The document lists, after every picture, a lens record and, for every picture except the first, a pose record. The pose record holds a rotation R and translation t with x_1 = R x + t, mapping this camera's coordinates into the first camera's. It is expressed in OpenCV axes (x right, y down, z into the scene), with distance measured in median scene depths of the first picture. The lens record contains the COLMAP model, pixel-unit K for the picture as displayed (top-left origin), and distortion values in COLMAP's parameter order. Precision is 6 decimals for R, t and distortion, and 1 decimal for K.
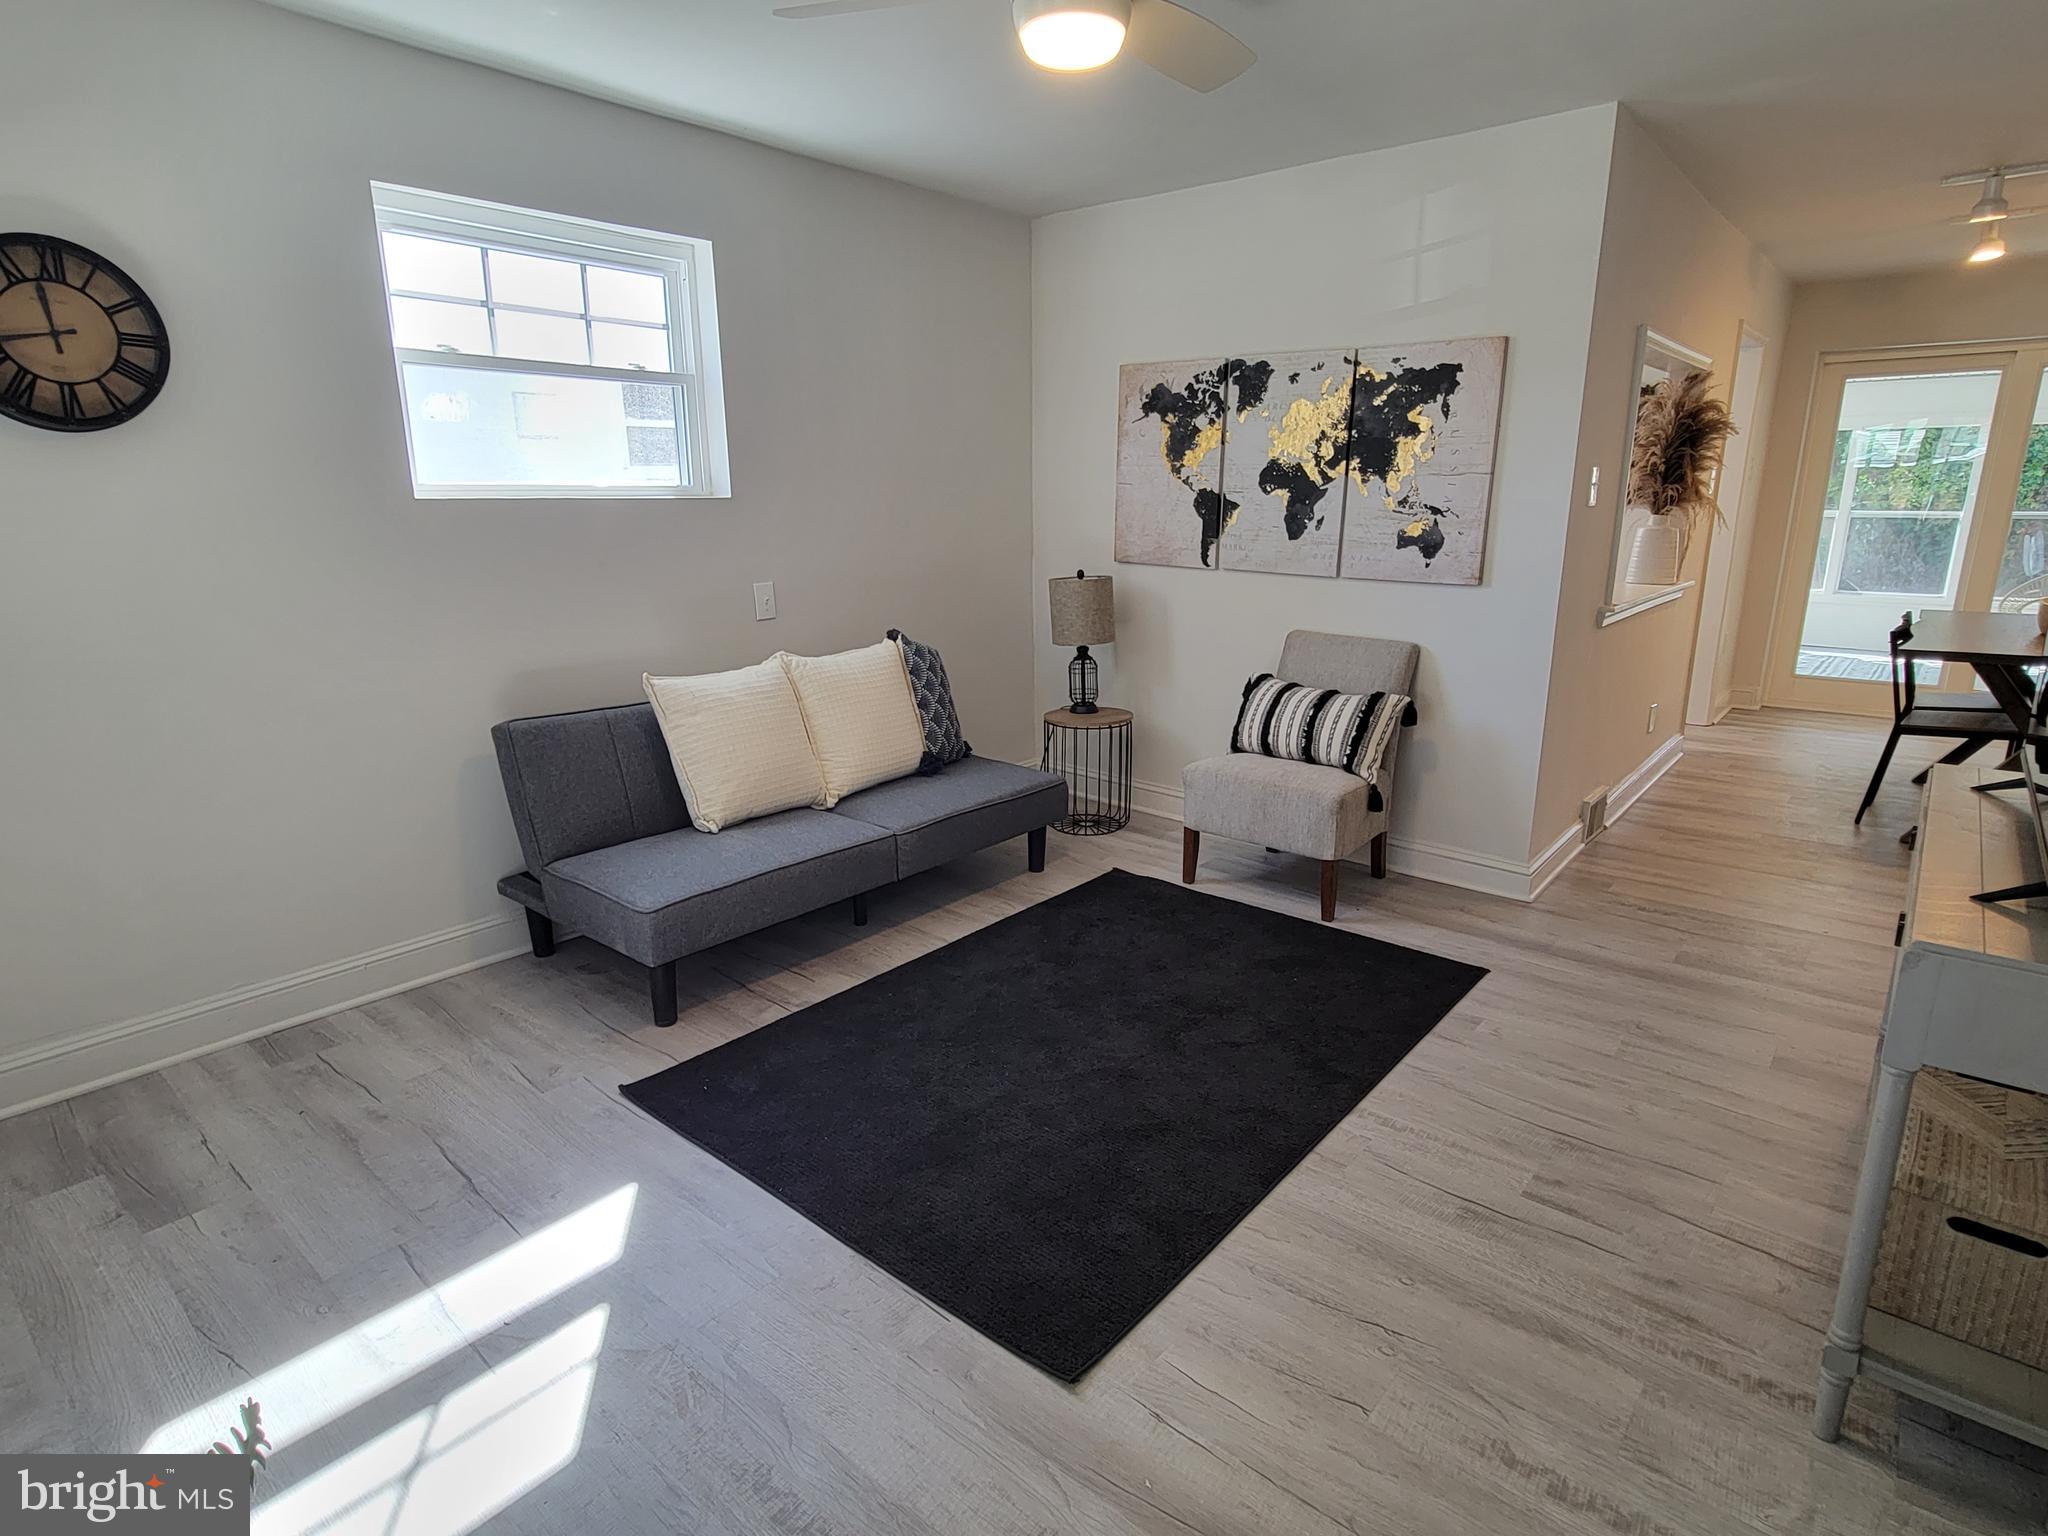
lens RADIAL K [[1092.8, 0, 1032.7], [0, 1092.8, 766.3], [0, 0, 1]] dist [-0.004430, -0.001028]
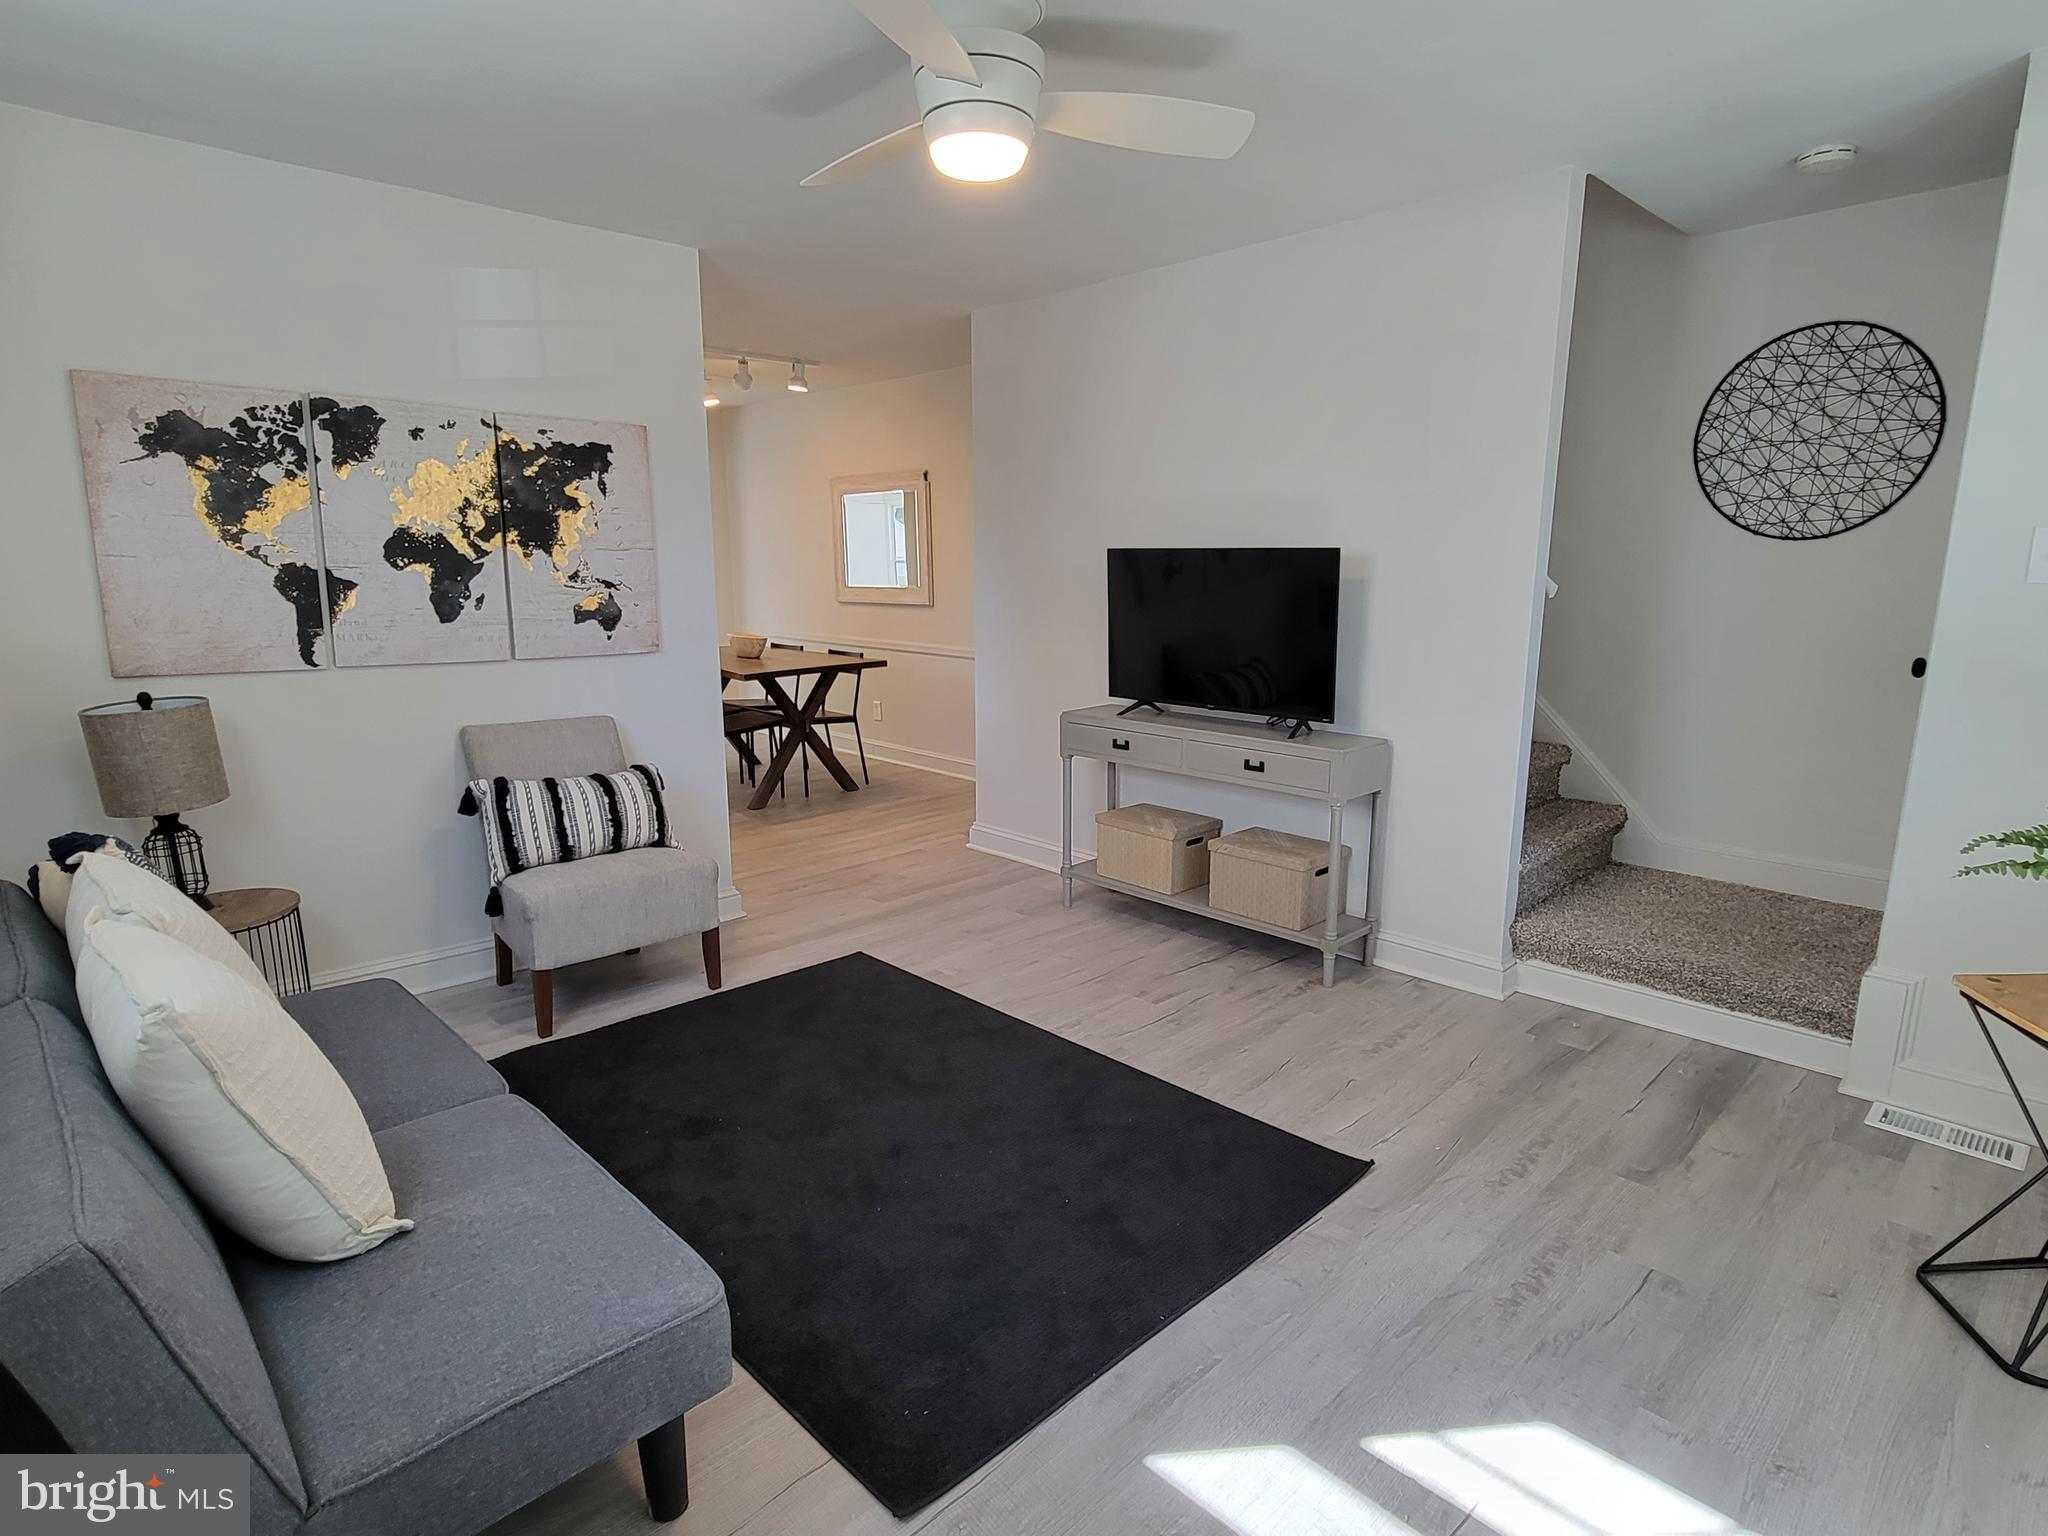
lens RADIAL K [[1092.8, 0, 1033.4], [0, 1092.8, 766.7], [0, 0, 1]] dist [-0.004430, -0.001028]
pose [[0.094702, -0.184456, 0.978268, -0.583941], [0.242544, 0.957347, 0.157032, -0.126721], [-0.965507, 0.222402, 0.135401, 0.484894]]
